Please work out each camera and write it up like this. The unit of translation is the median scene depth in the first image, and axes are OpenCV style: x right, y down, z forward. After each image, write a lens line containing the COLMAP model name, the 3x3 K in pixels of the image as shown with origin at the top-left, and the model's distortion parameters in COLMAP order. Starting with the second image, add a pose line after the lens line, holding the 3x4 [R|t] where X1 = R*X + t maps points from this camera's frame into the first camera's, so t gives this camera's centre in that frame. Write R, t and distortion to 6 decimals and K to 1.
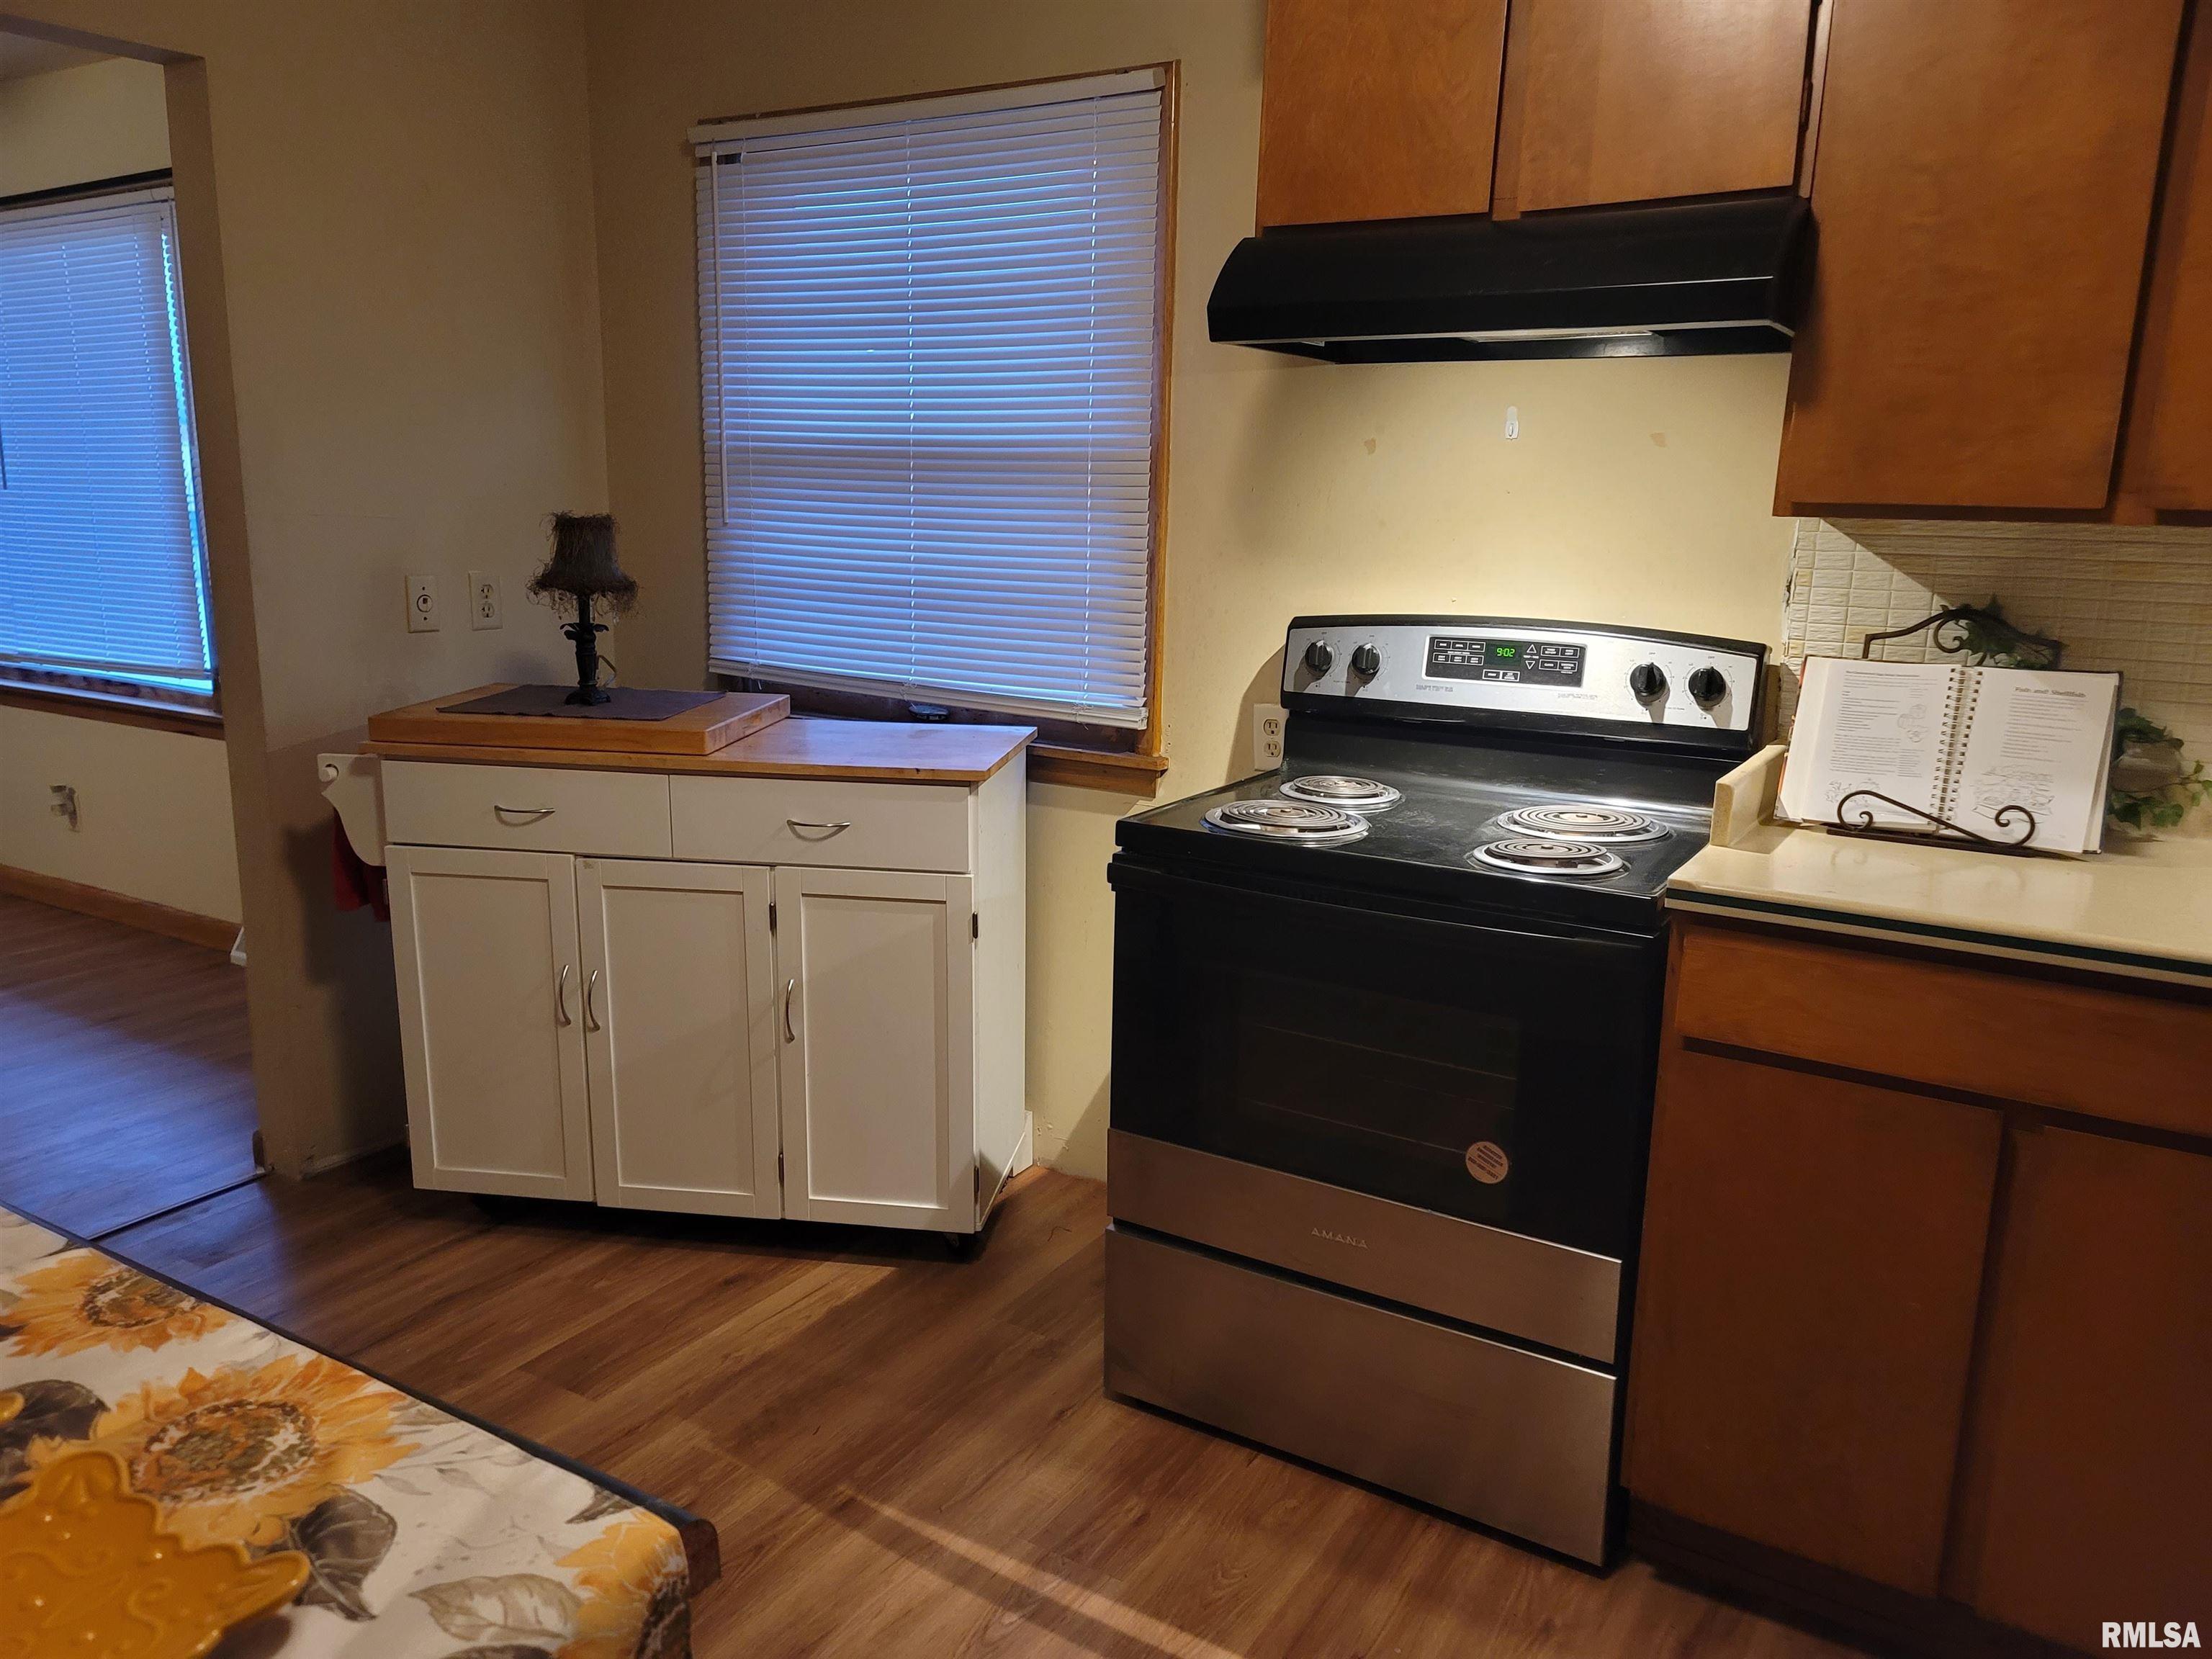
lens RADIAL K [[1613.1, 0, 1095.6], [0, 1613.1, 823.3], [0, 0, 1]] dist [0.080971, -0.071178]
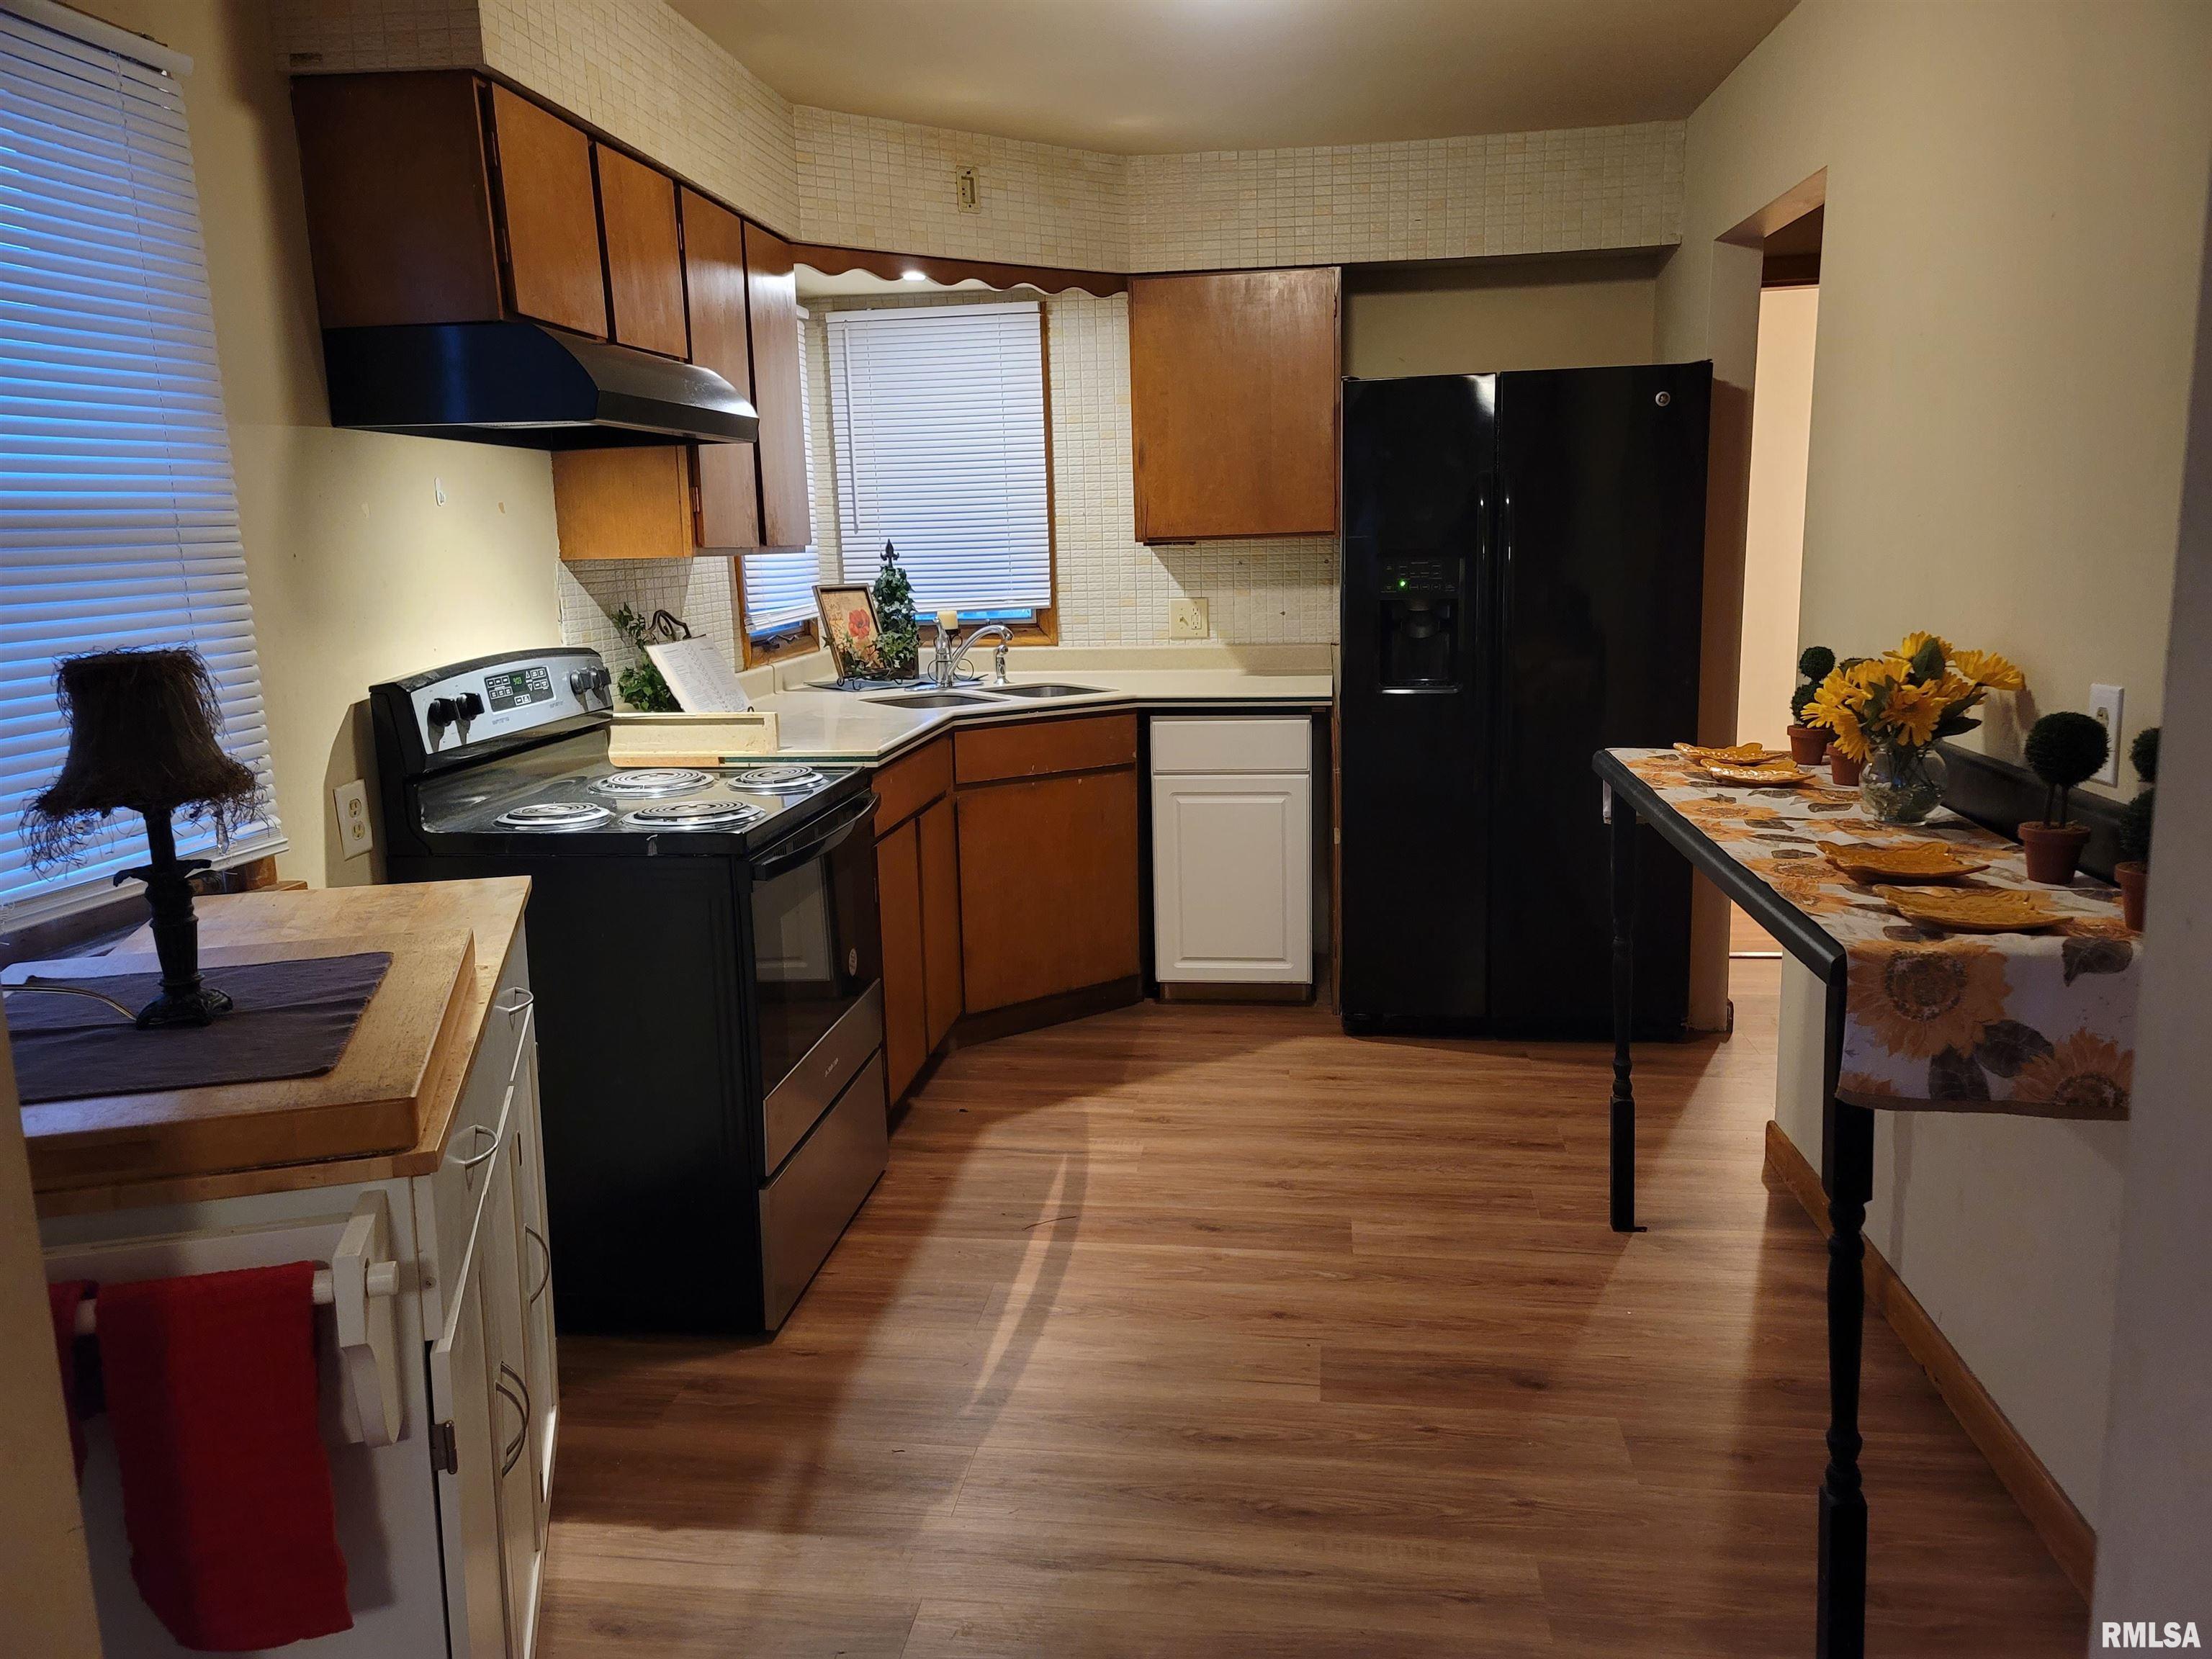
lens RADIAL K [[1613.1, 0, 1099.0], [0, 1613.1, 831.3], [0, 0, 1]] dist [0.080971, -0.071178]
pose [[-0.413469, -0.175773, 0.893391, -0.937852], [0.204809, 0.938090, 0.279356, -0.228009], [-0.887185, 0.298479, -0.351871, 0.980027]]
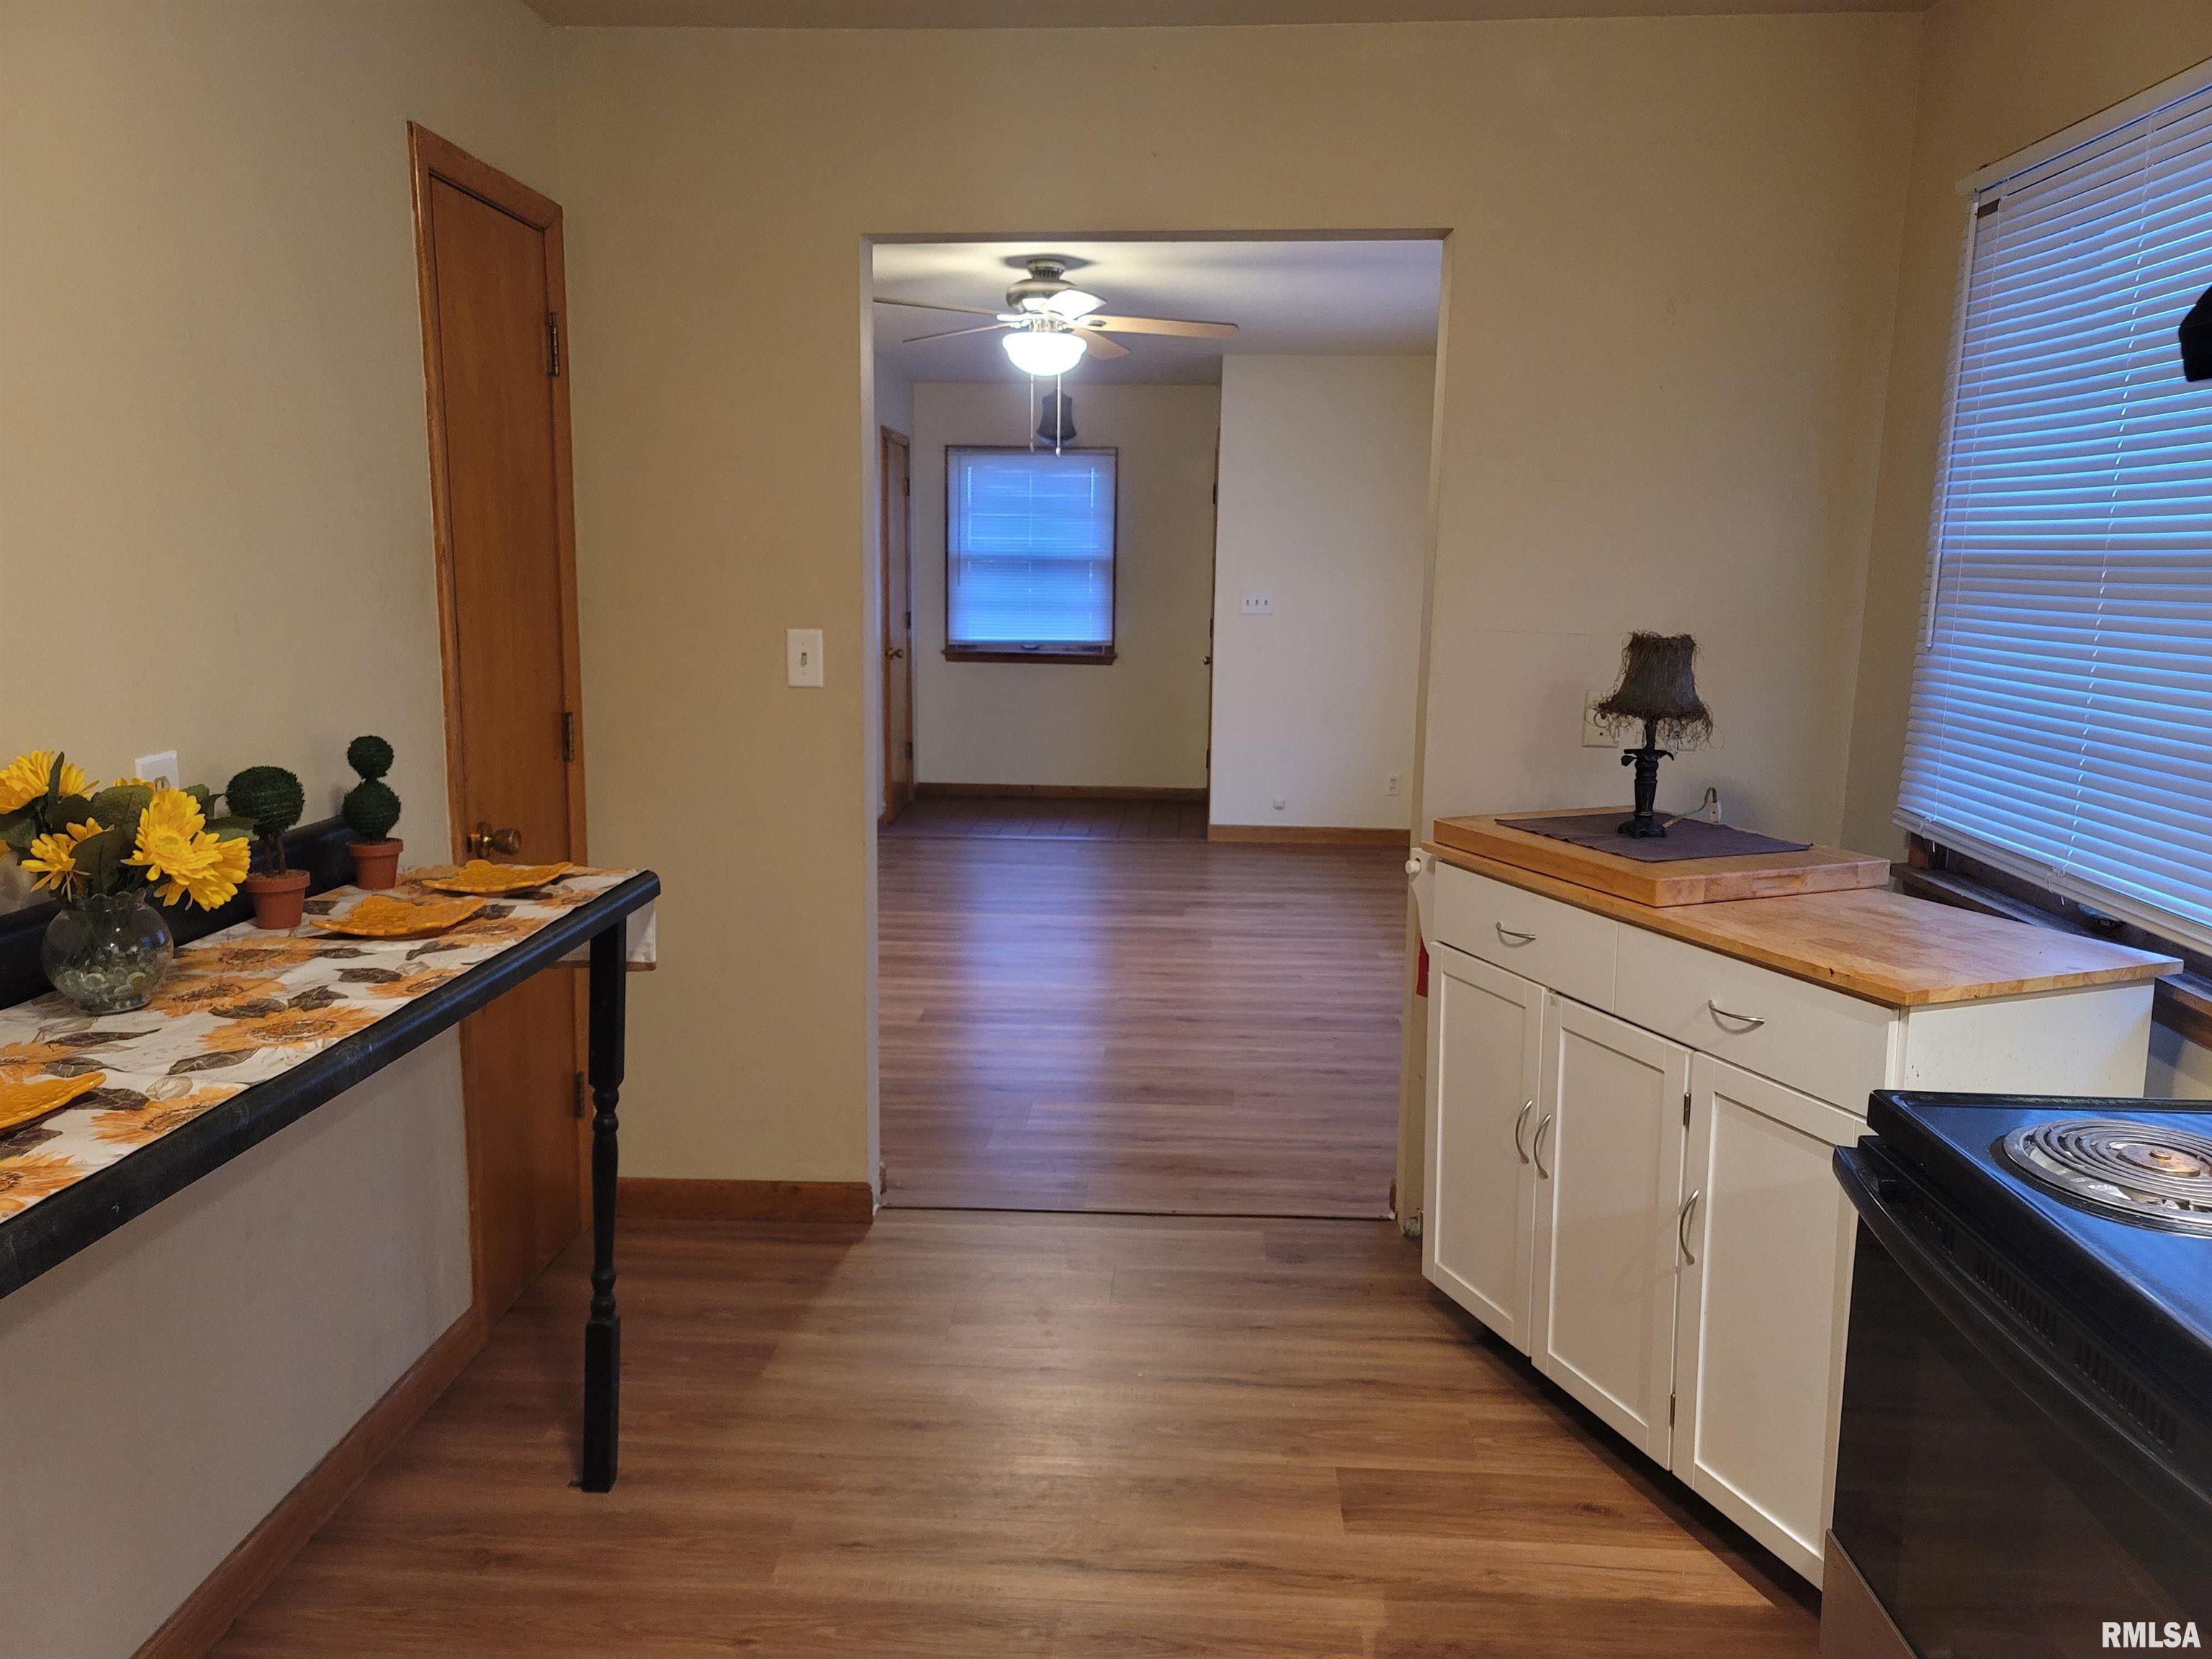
lens RADIAL K [[1613.1, 0, 1106.0], [0, 1613.1, 826.2], [0, 0, 1]] dist [0.080971, -0.071178]
pose [[0.478286, 0.127954, -0.868833, 0.372748], [-0.183079, 0.982120, 0.043854, -0.068597], [0.858909, 0.138091, 0.493160, 0.301899]]
